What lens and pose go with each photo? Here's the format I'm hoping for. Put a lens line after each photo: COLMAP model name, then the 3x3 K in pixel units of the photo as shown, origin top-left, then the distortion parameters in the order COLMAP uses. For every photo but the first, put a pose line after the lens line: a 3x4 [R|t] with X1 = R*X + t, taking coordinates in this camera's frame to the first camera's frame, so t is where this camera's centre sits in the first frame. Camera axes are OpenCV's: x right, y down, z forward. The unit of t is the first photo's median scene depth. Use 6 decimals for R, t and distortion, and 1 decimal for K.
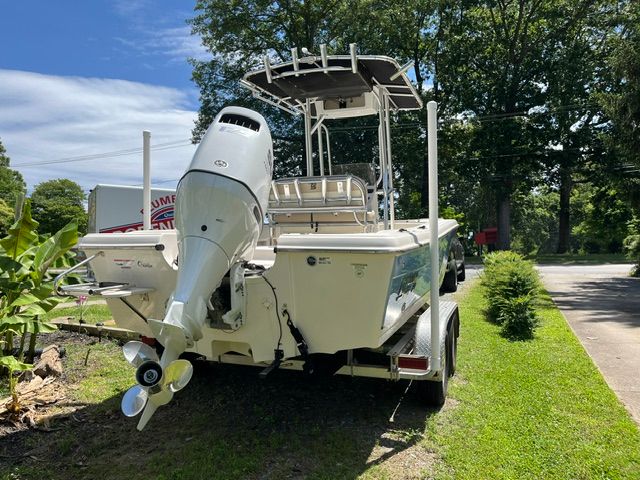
lens RADIAL K [[490.5, 0, 320.0], [0, 490.5, 240.0], [0, 0, 1]] dist [0.053014, -0.056126]
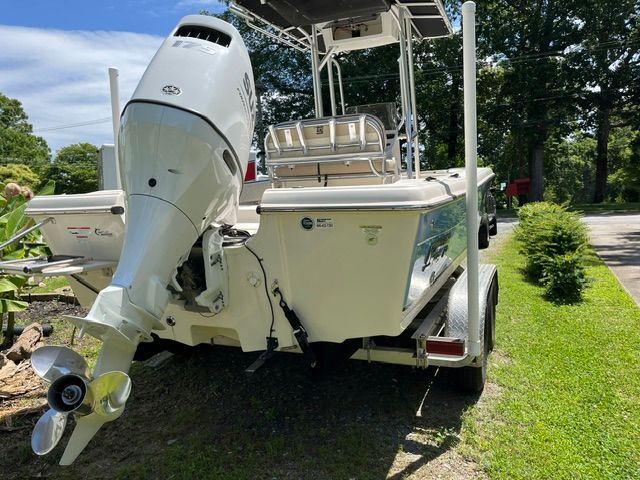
lens RADIAL K [[490.5, 0, 320.0], [0, 490.5, 240.0], [0, 0, 1]] dist [0.053014, -0.056126]
pose [[0.998265, -0.026416, -0.052626, 0.024579], [0.030877, 0.995831, 0.085828, 0.002980], [0.050139, -0.087304, 0.994919, 0.155615]]
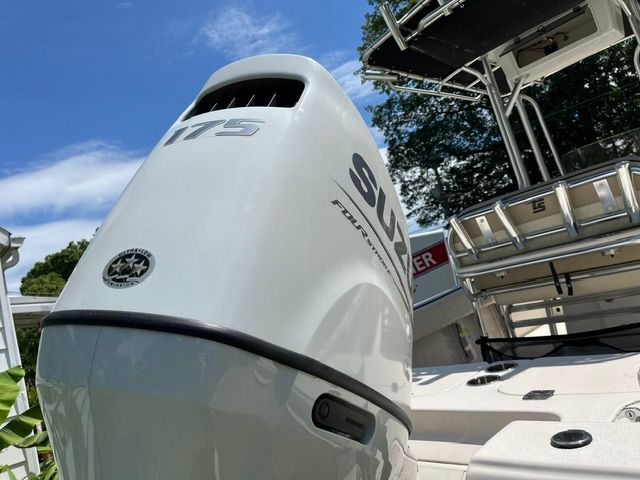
lens RADIAL K [[490.5, 0, 320.0], [0, 490.5, 240.0], [0, 0, 1]] dist [0.053014, -0.056126]
pose [[0.875285, -0.253048, -0.412121, -0.009278], [0.224386, 0.967399, -0.117434, -0.065416], [0.428402, 0.010314, 0.903530, 0.453146]]
